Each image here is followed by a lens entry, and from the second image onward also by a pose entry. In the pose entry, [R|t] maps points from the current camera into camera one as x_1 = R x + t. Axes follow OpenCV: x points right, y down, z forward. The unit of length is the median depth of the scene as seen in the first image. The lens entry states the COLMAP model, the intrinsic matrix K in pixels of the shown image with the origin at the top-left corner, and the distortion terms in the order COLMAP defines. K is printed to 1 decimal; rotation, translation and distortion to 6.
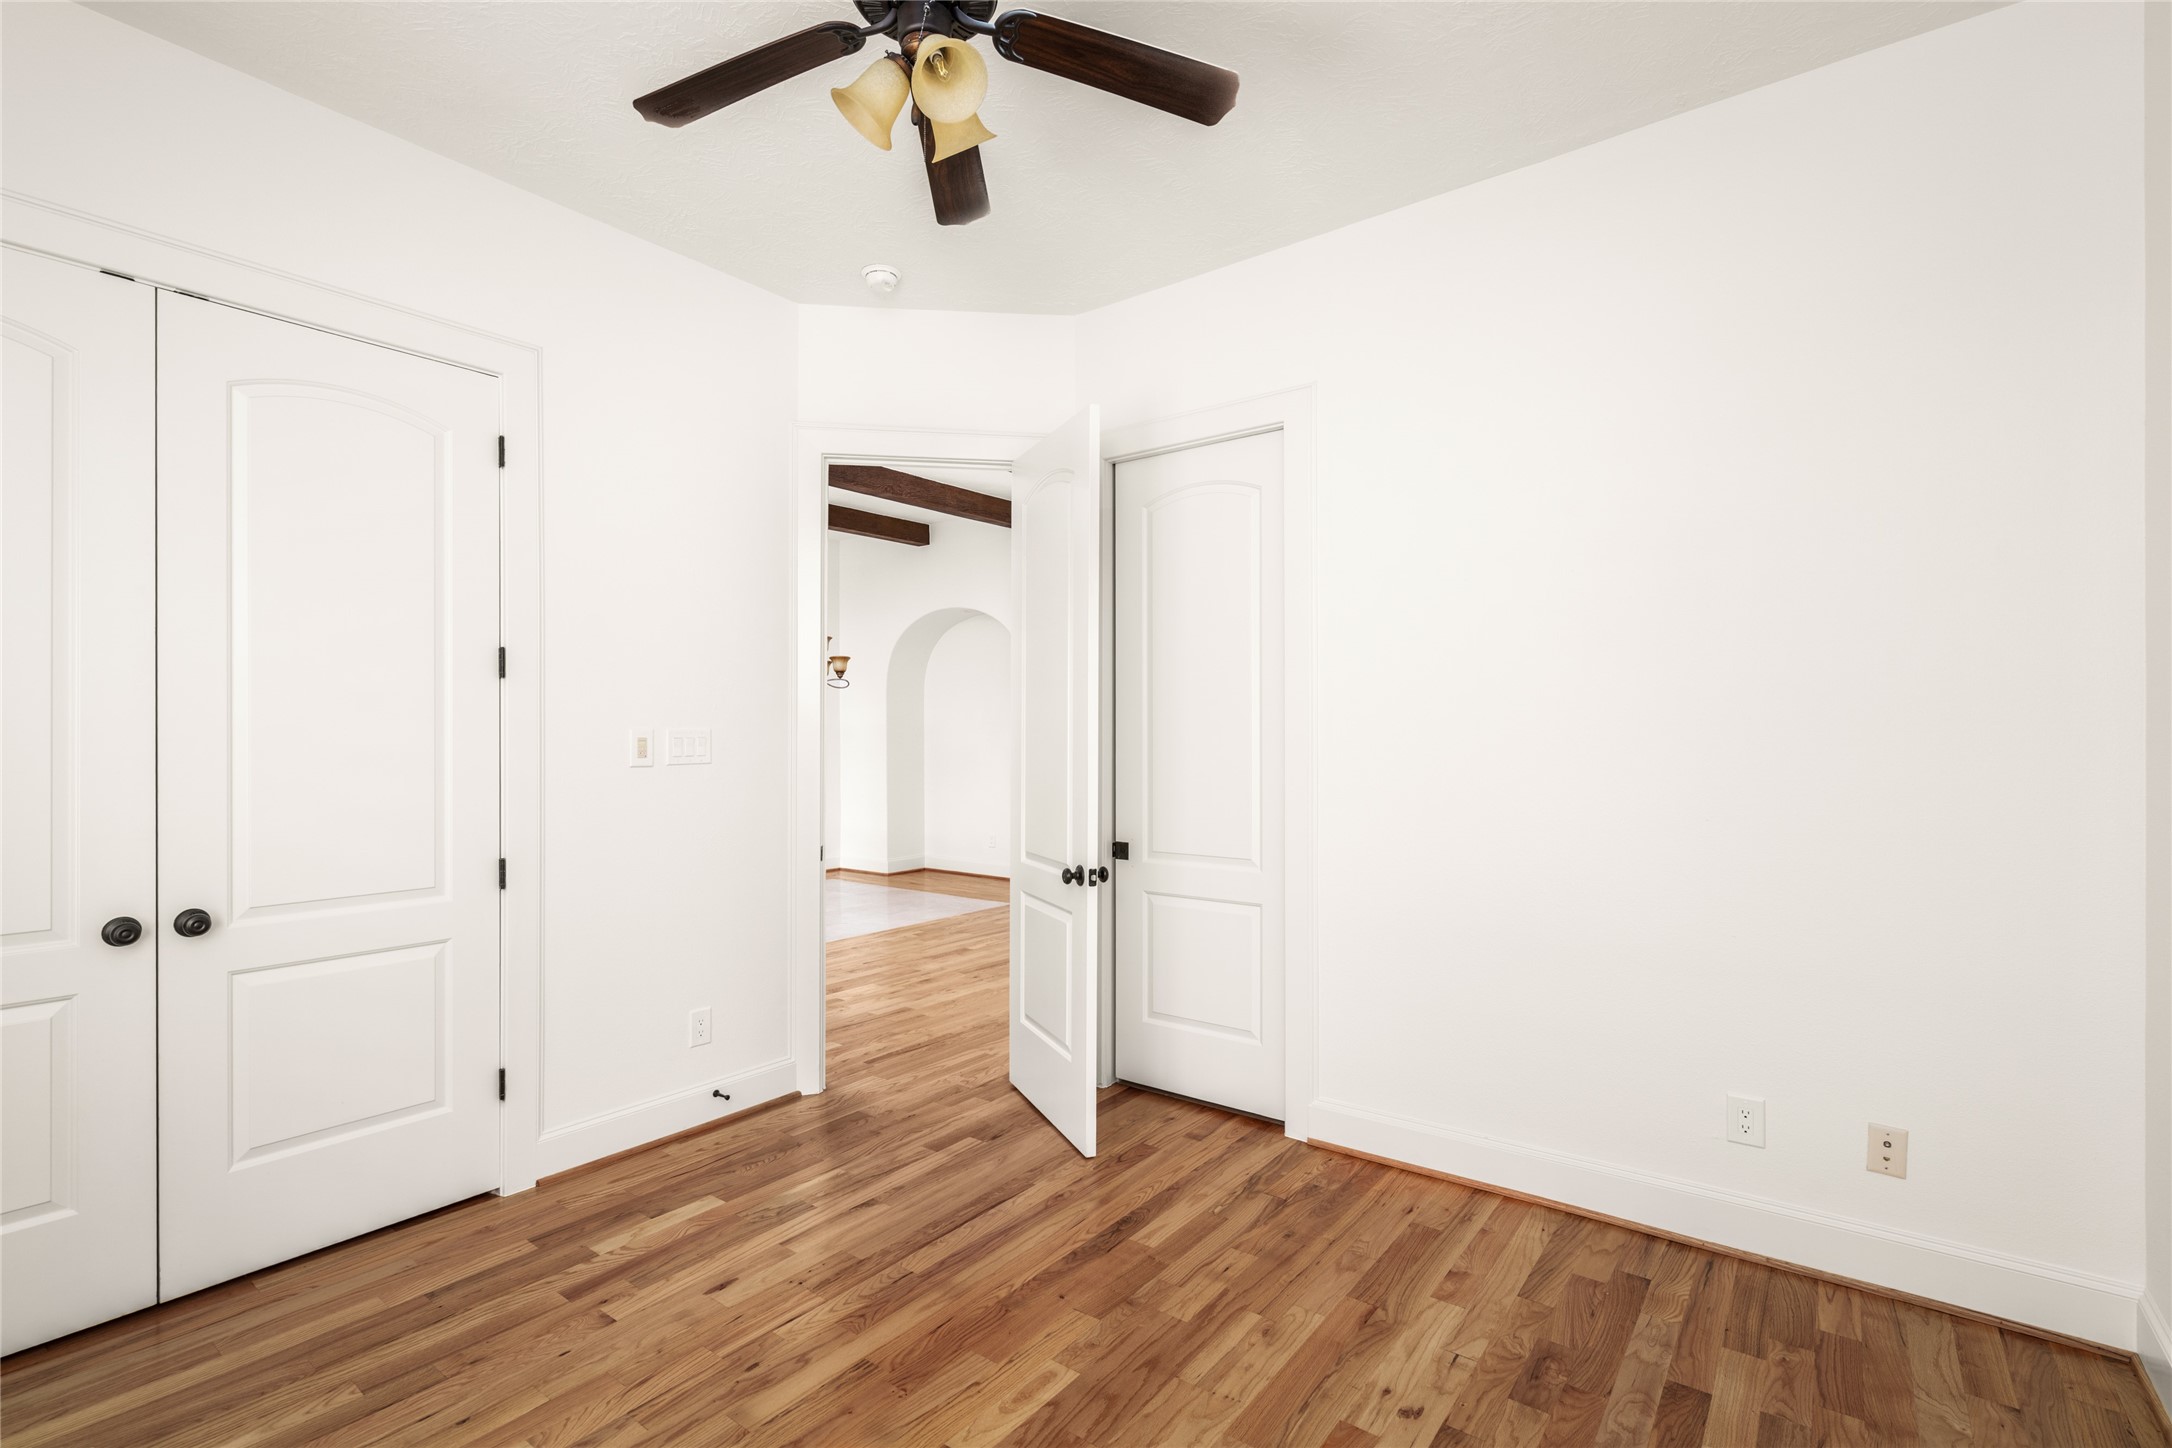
lens RADIAL K [[1033.6, 0, 1070.8], [0, 1033.6, 731.5], [0, 0, 1]] dist [0.000328, 0.000268]
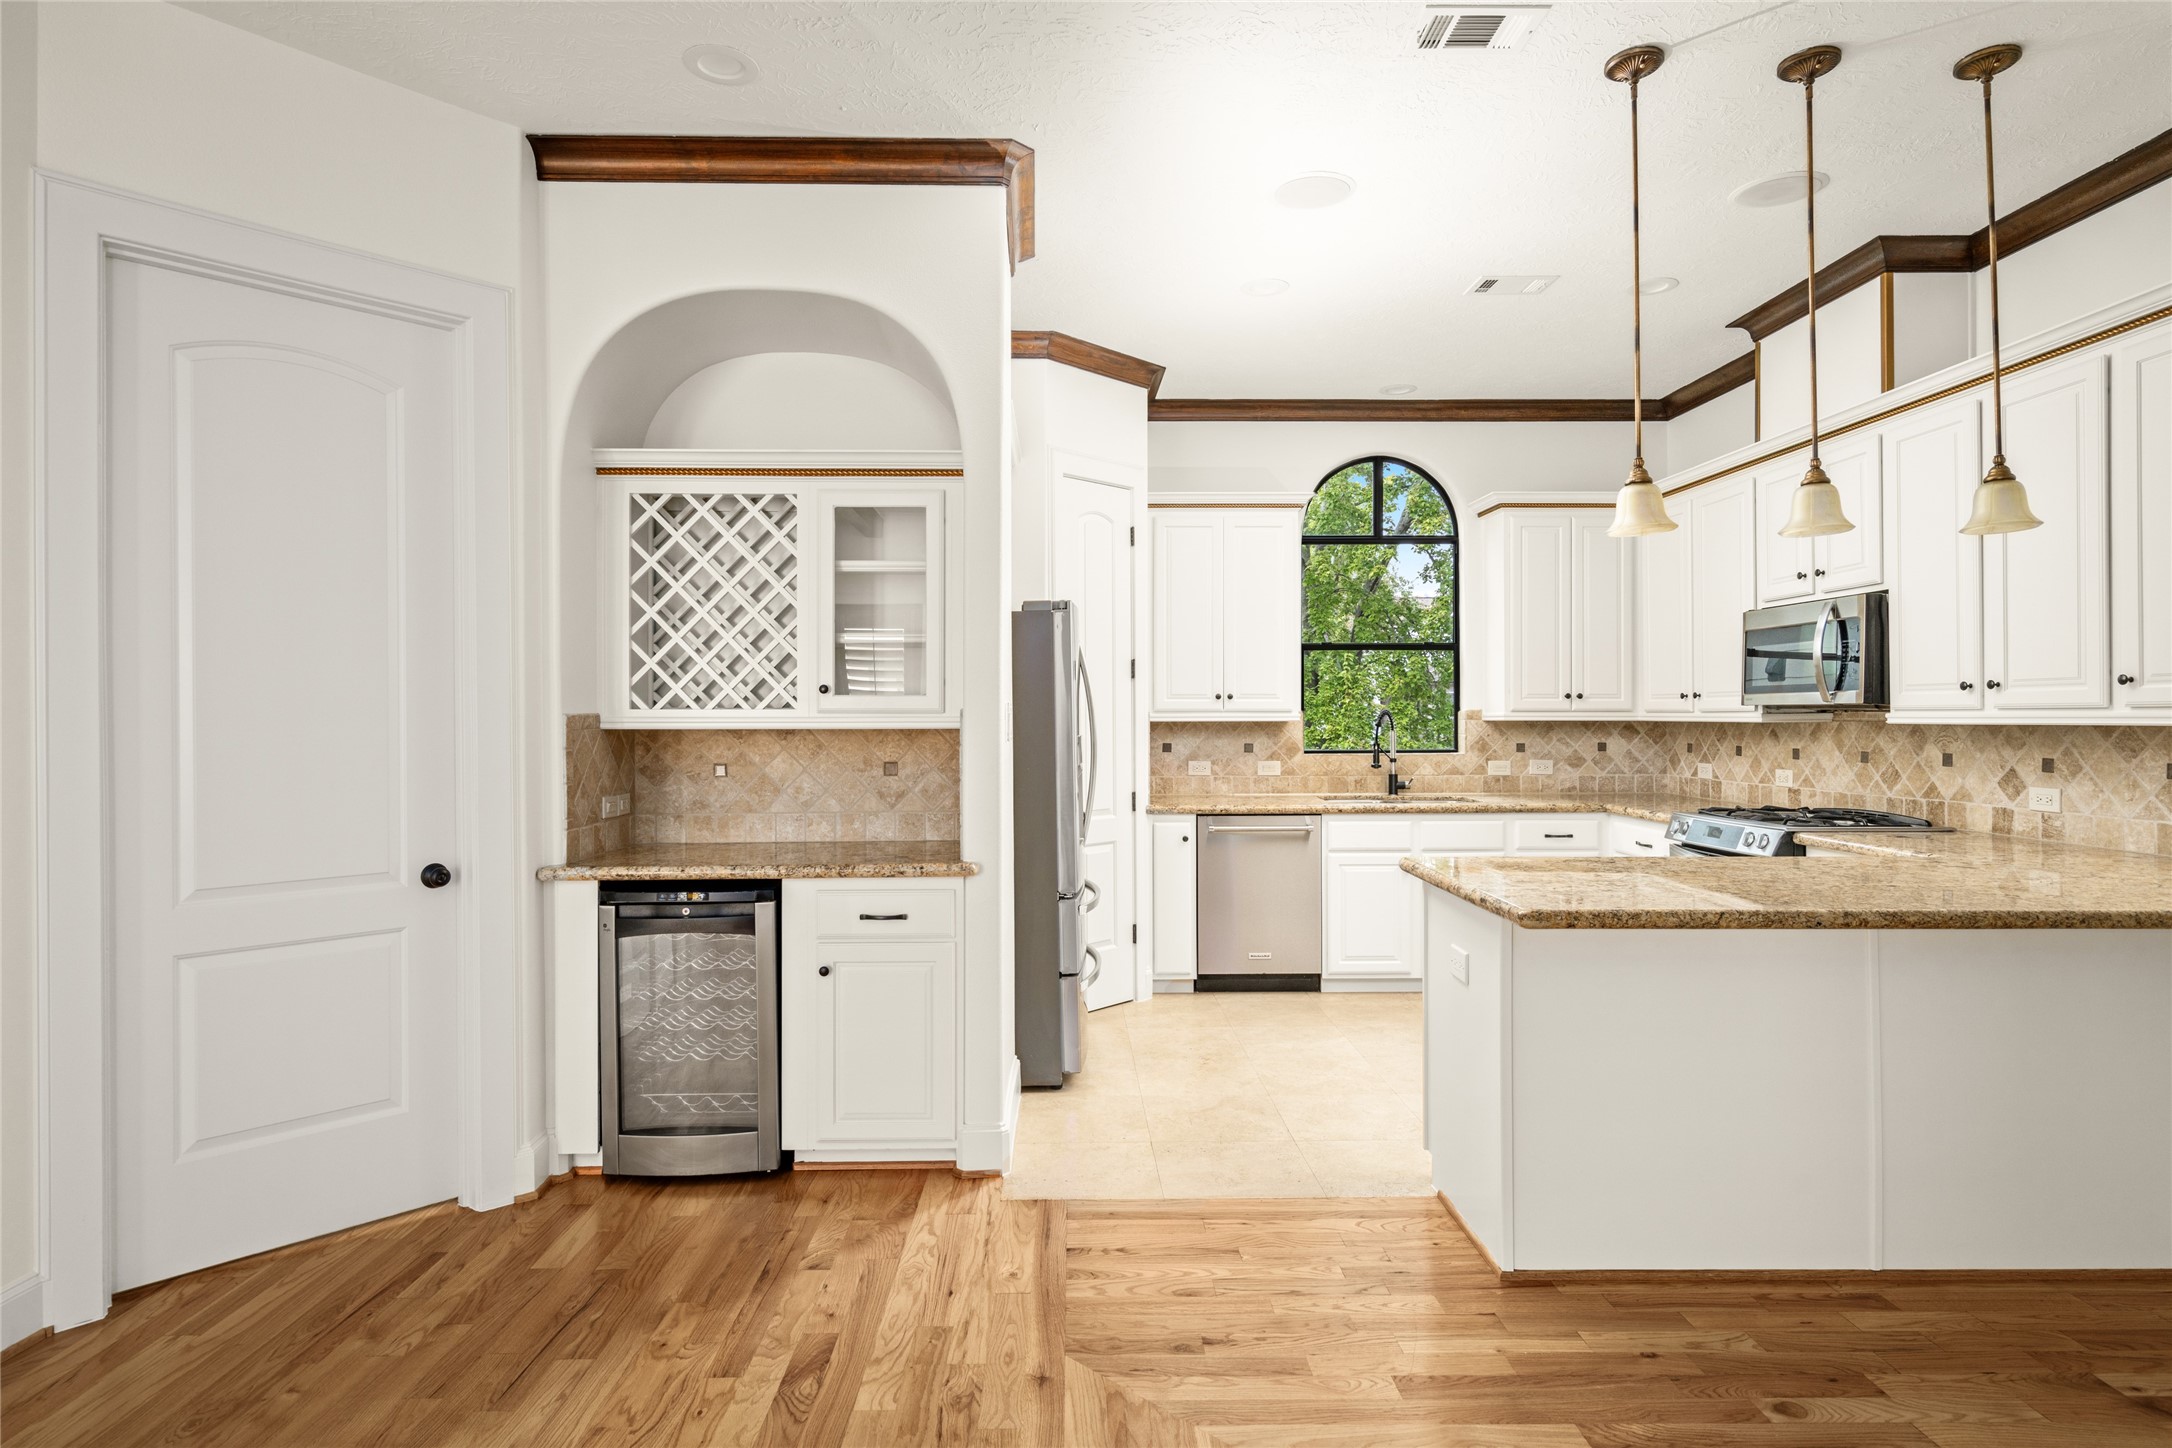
lens RADIAL K [[1170.0, 0, 1083.6], [0, 1170.0, 707.6], [0, 0, 1]] dist [0.005148, 0.001196]
pose [[-0.774220, -0.000615, -0.632916, -0.102466], [0.002415, 0.999989, -0.003926, 0.000493], [0.632912, -0.004568, -0.774210, 3.498448]]
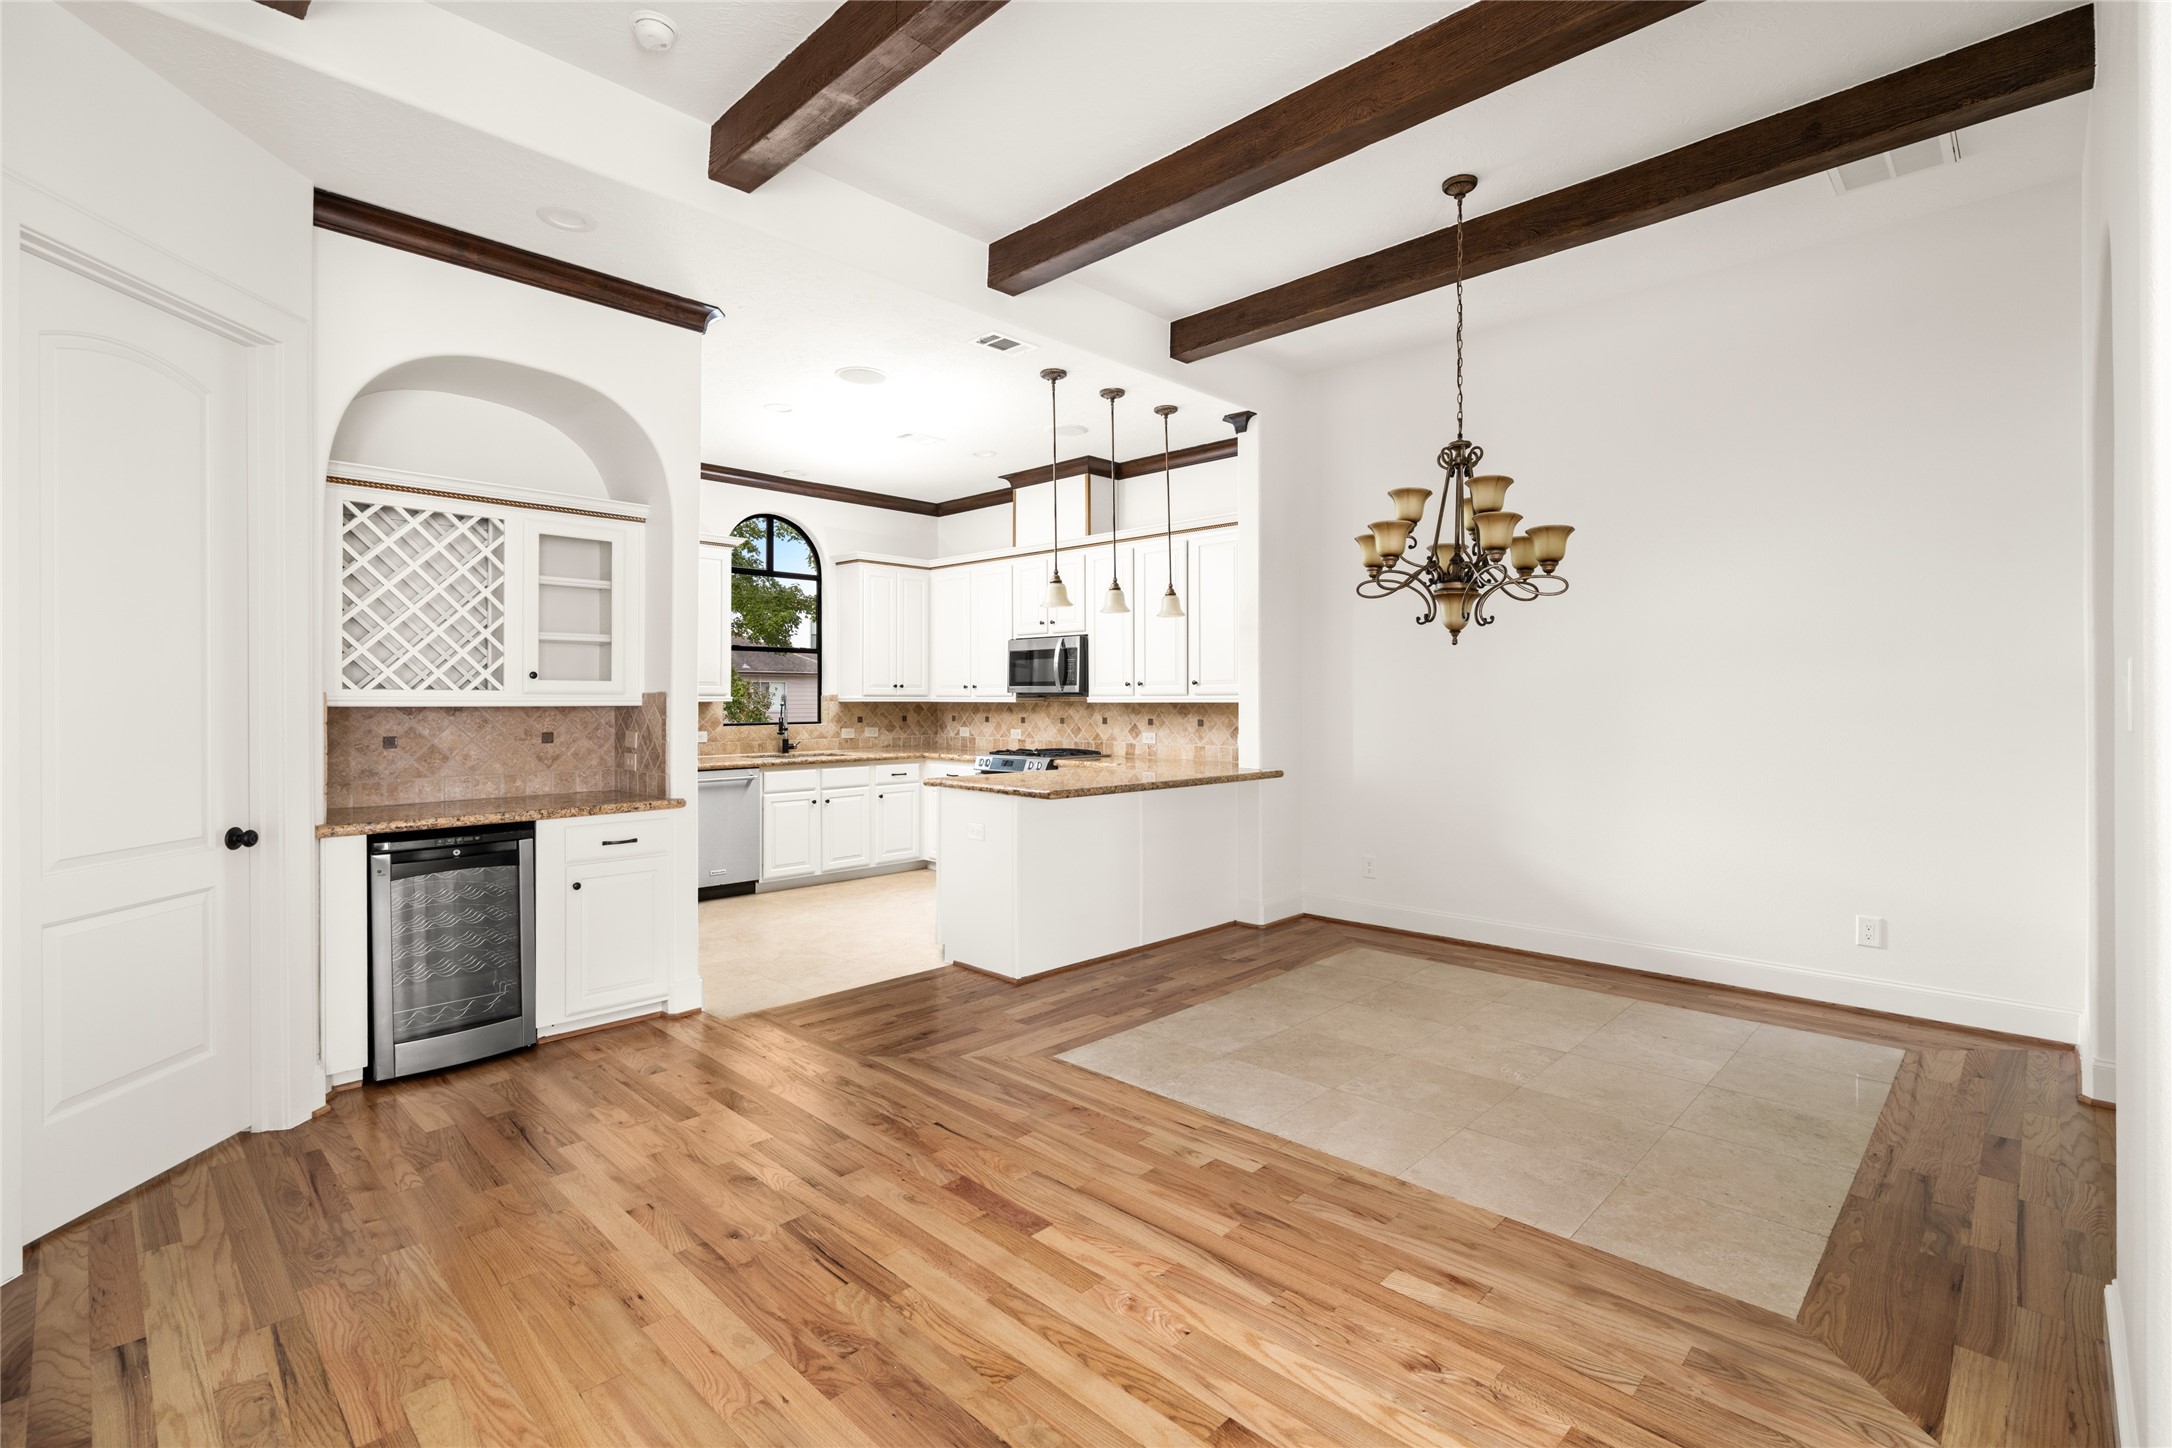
lens RADIAL K [[993.7, 0, 1078.7], [0, 993.7, 694.1], [0, 0, 1]] dist [0.001593, 0.000850]
pose [[-0.104530, -0.003767, -0.994515, 0.858642], [-0.001832, 0.999992, -0.003595, 0.006422], [0.994520, 0.001446, -0.104536, 3.145796]]
